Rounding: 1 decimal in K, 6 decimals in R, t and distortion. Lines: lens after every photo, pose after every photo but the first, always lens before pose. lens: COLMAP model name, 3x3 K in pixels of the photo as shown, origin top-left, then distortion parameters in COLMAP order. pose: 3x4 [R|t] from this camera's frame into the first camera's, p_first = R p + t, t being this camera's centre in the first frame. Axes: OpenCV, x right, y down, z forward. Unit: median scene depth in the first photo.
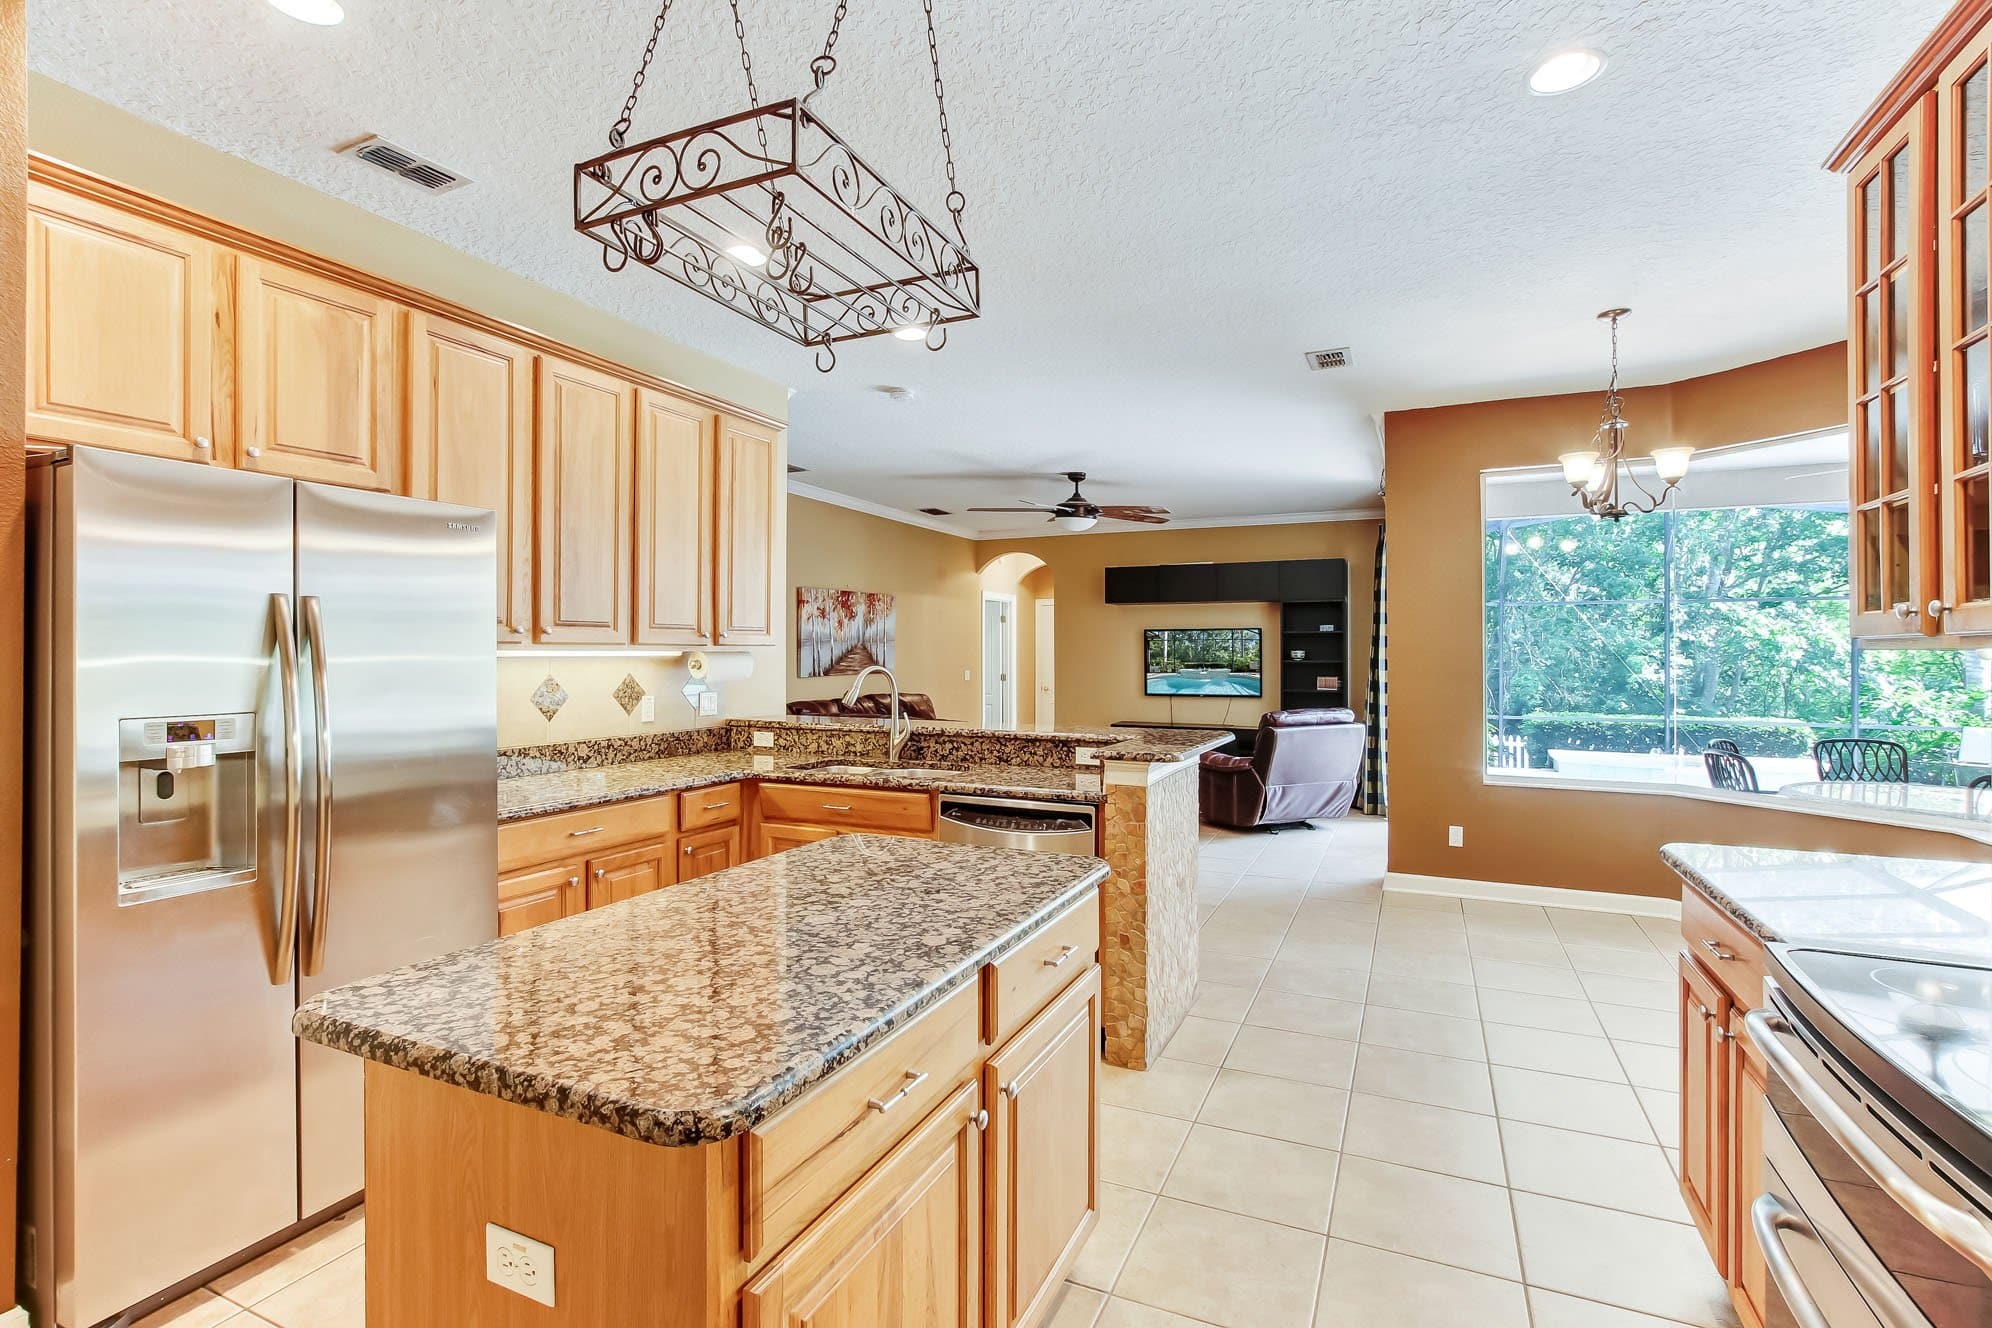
lens RADIAL K [[928.2, 0, 998.6], [0, 928.2, 656.2], [0, 0, 1]] dist [-0.001137, -0.000111]
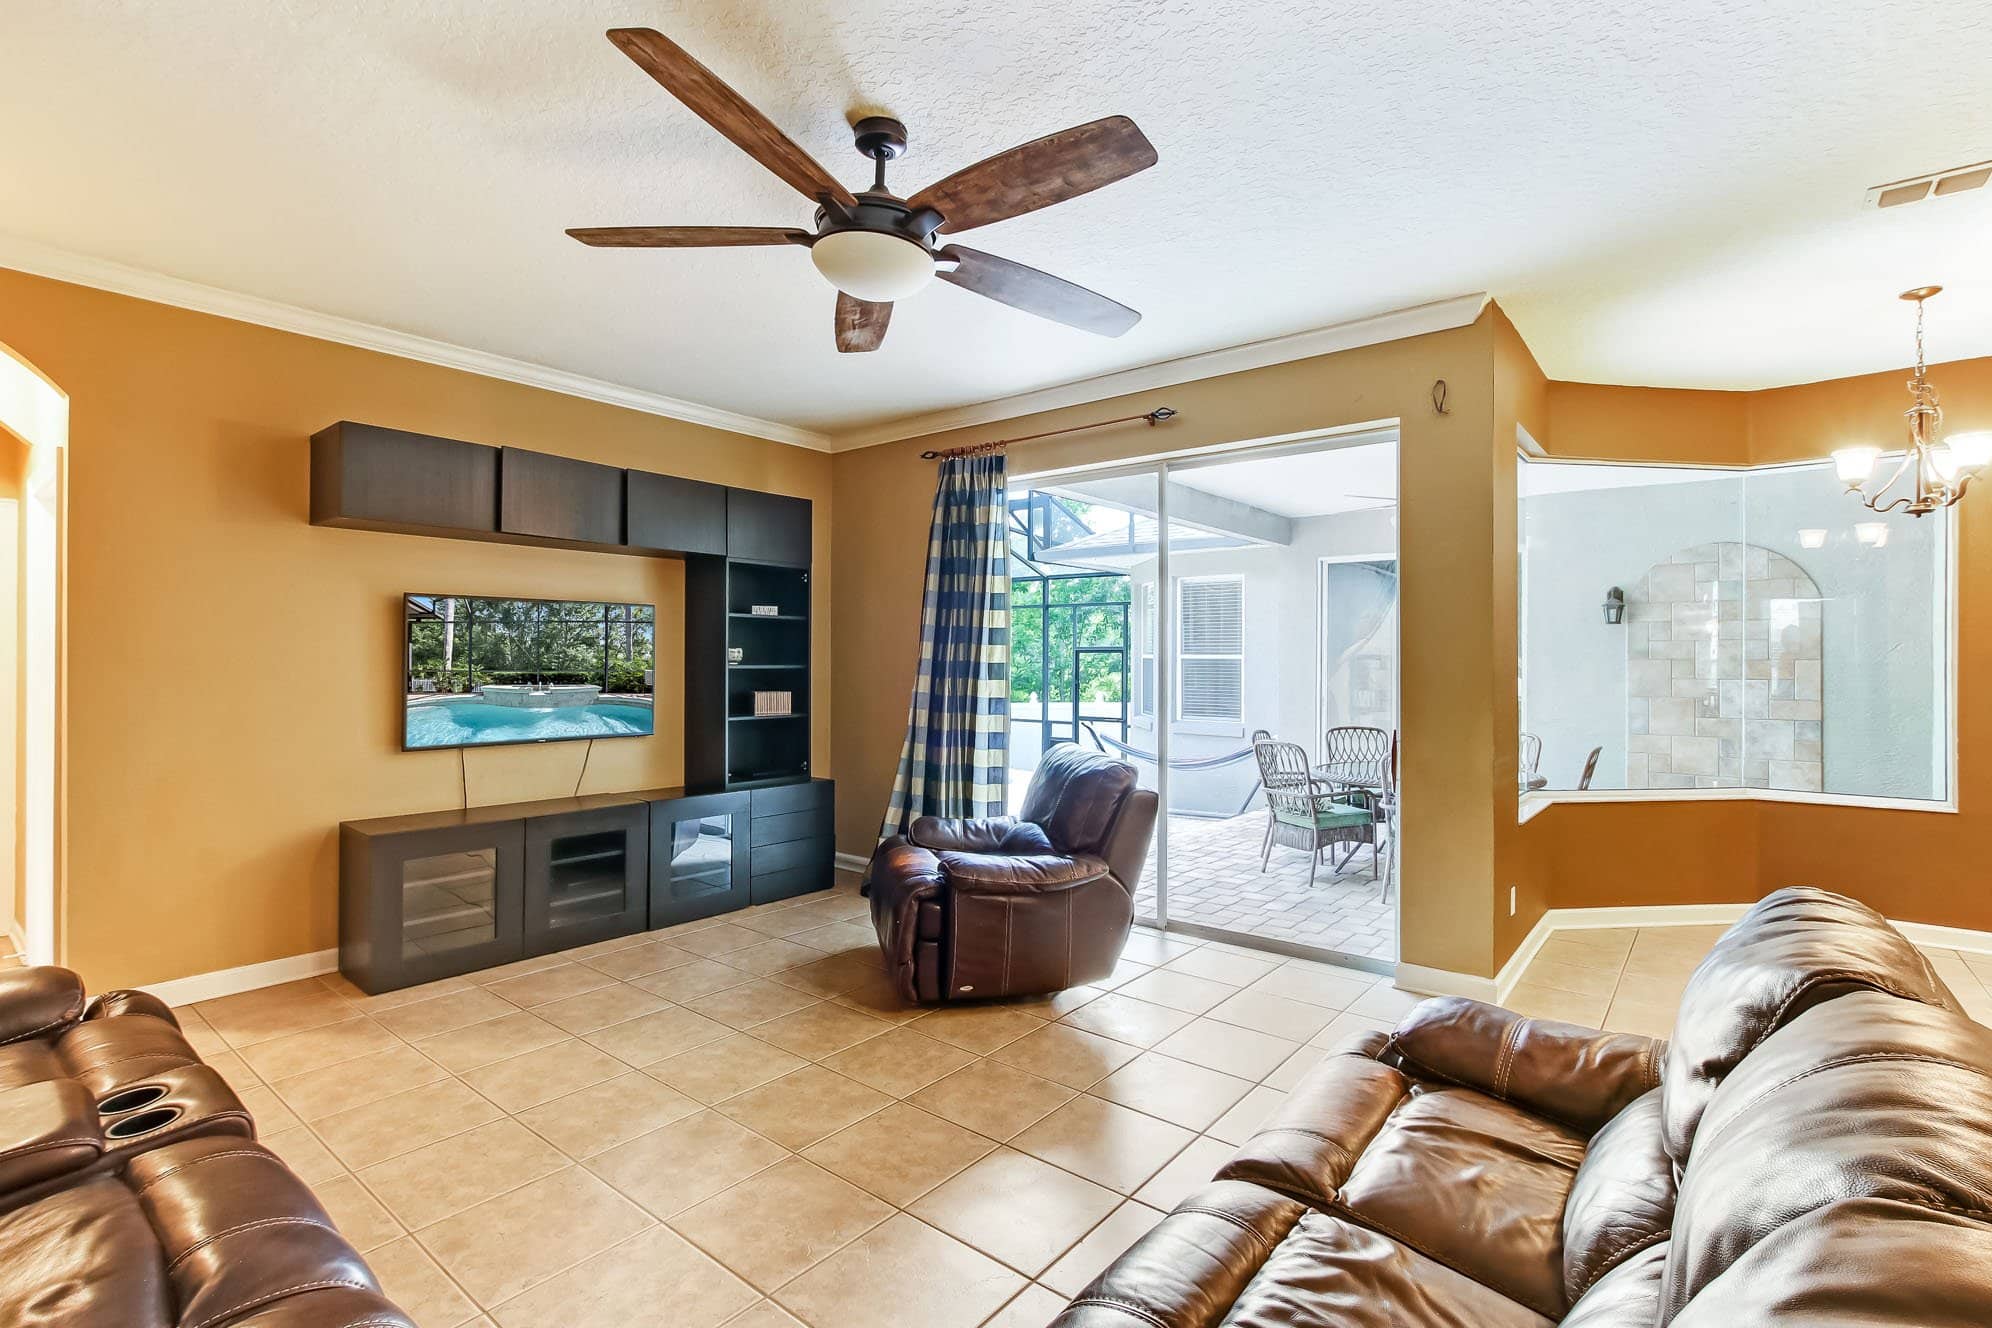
lens RADIAL K [[928.2, 0, 998.6], [0, 928.2, 656.2], [0, 0, 1]] dist [-0.001137, -0.000111]
pose [[0.248621, 0.001581, 0.968600, -0.251399], [-0.002772, 0.999996, -0.000921, -0.001535], [-0.968597, -0.002456, 0.248624, 0.942766]]
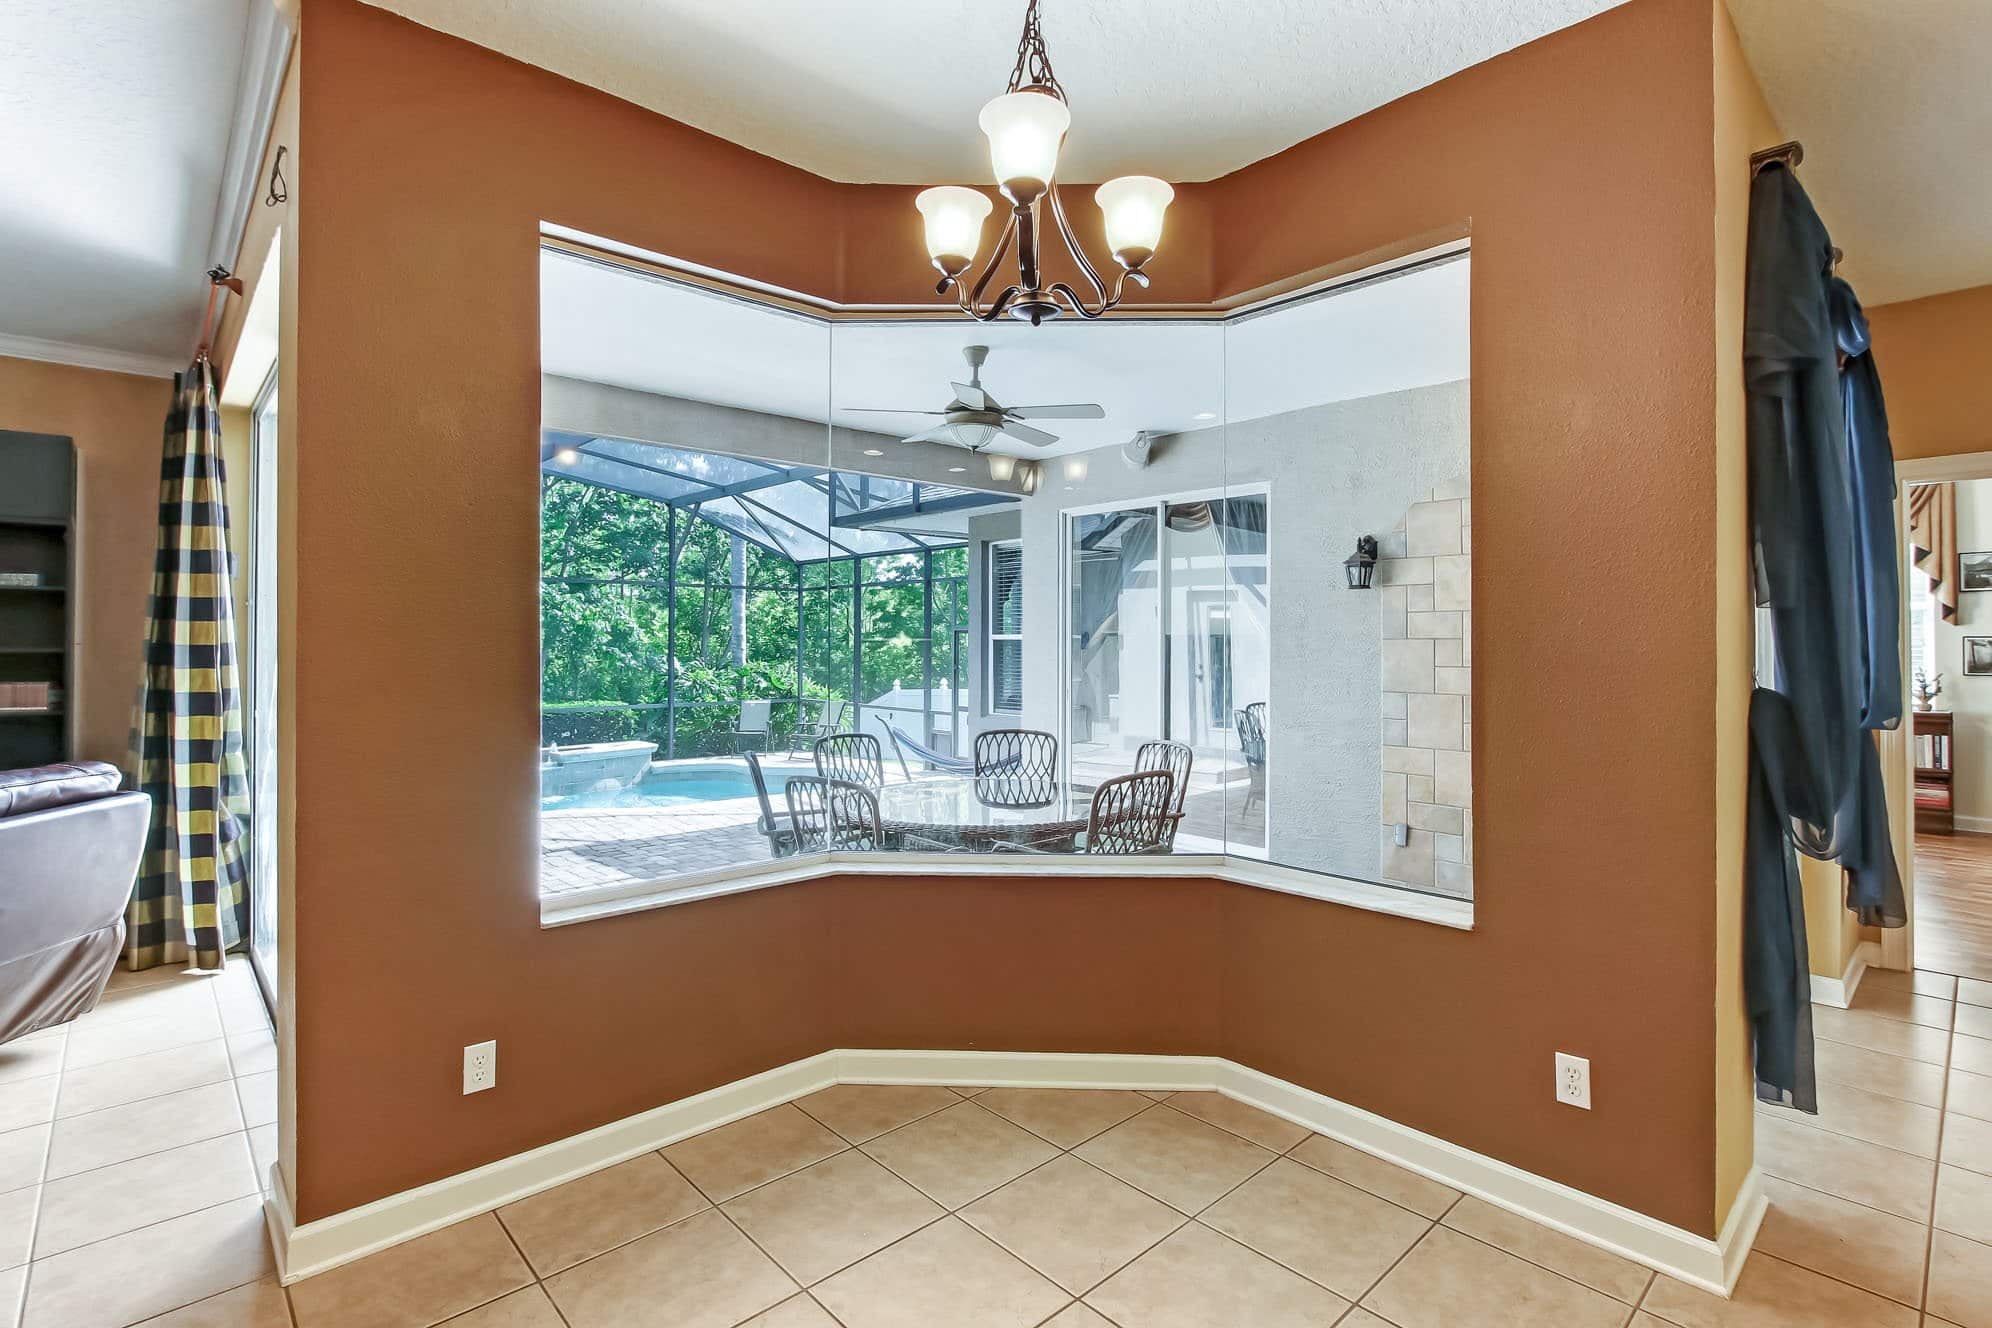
lens RADIAL K [[937.6, 0, 985.2], [0, 937.6, 648.5], [0, 0, 1]] dist [-0.002112, -0.000343]
pose [[0.395386, -0.007536, 0.918484, 0.153099], [-0.000942, 0.999962, 0.008610, 0.000530], [-0.918515, -0.004269, 0.395364, 0.492778]]
